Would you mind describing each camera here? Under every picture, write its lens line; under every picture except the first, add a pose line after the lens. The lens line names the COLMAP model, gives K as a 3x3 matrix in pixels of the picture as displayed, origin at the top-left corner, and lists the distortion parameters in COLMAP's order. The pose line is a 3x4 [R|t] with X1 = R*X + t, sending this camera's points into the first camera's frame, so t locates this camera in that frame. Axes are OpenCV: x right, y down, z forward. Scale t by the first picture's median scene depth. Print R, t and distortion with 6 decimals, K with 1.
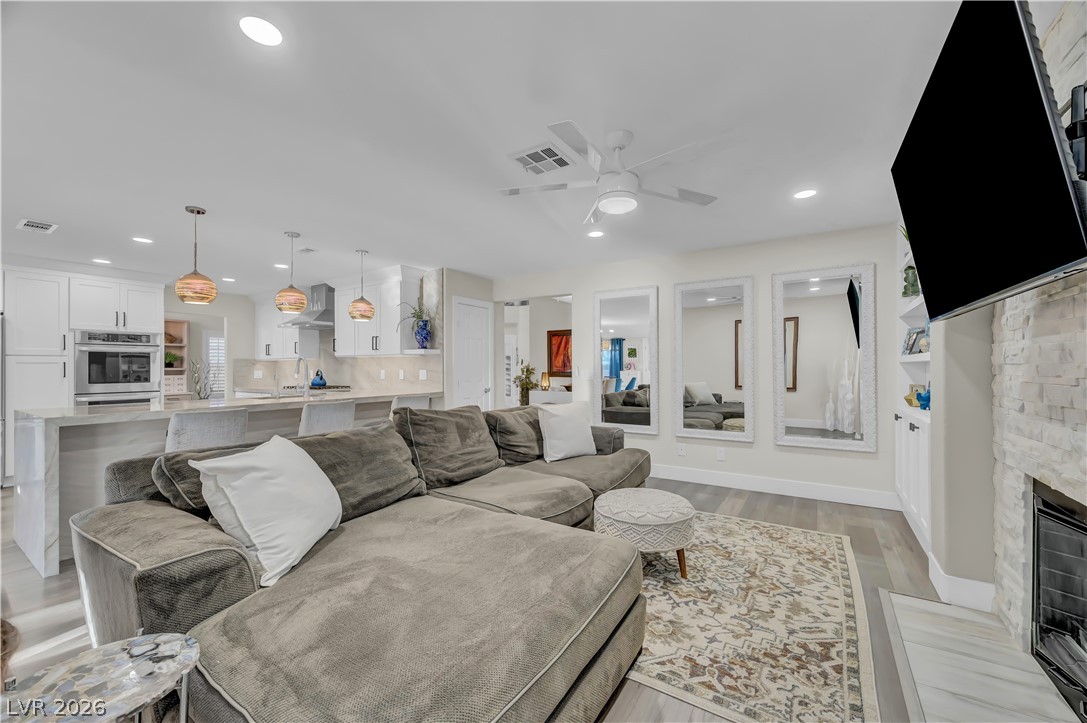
lens RADIAL K [[432.1, 0, 544.9], [0, 432.1, 364.6], [0, 0, 1]] dist [0.003405, 0.000144]
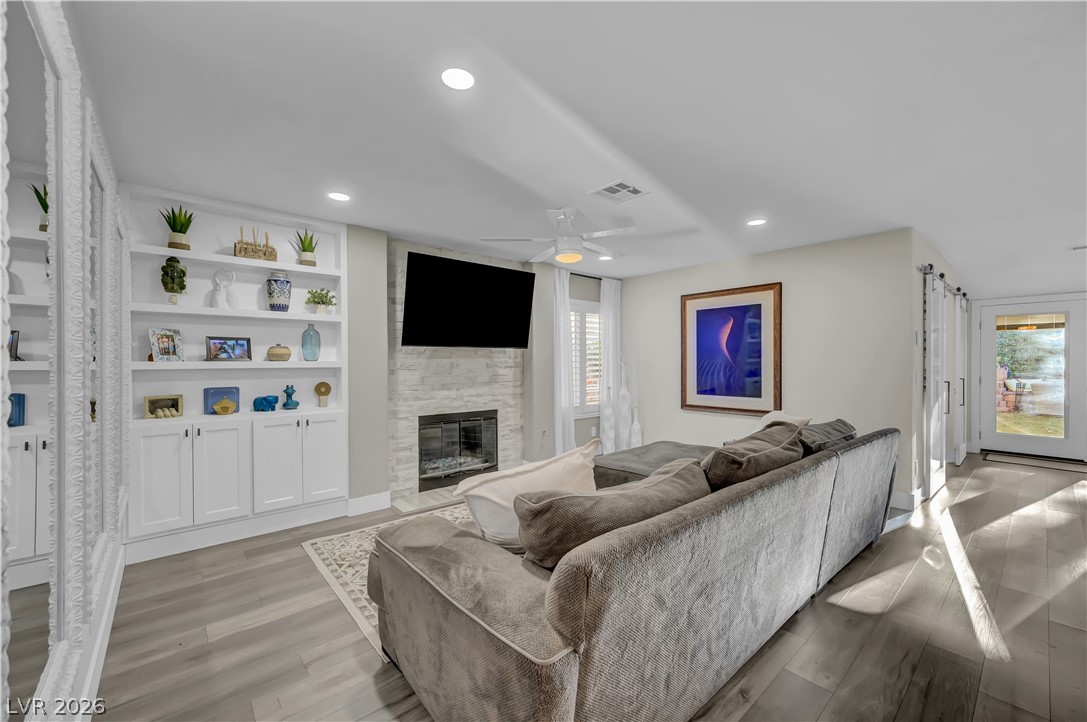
lens RADIAL K [[432.1, 0, 544.7], [0, 432.1, 362.9], [0, 0, 1]] dist [0.003405, 0.000144]
pose [[-0.958412, 0.003872, 0.285362, -0.164071], [0.002957, 0.999989, -0.003639, -0.020469], [-0.285373, -0.002644, -0.958413, 2.433055]]
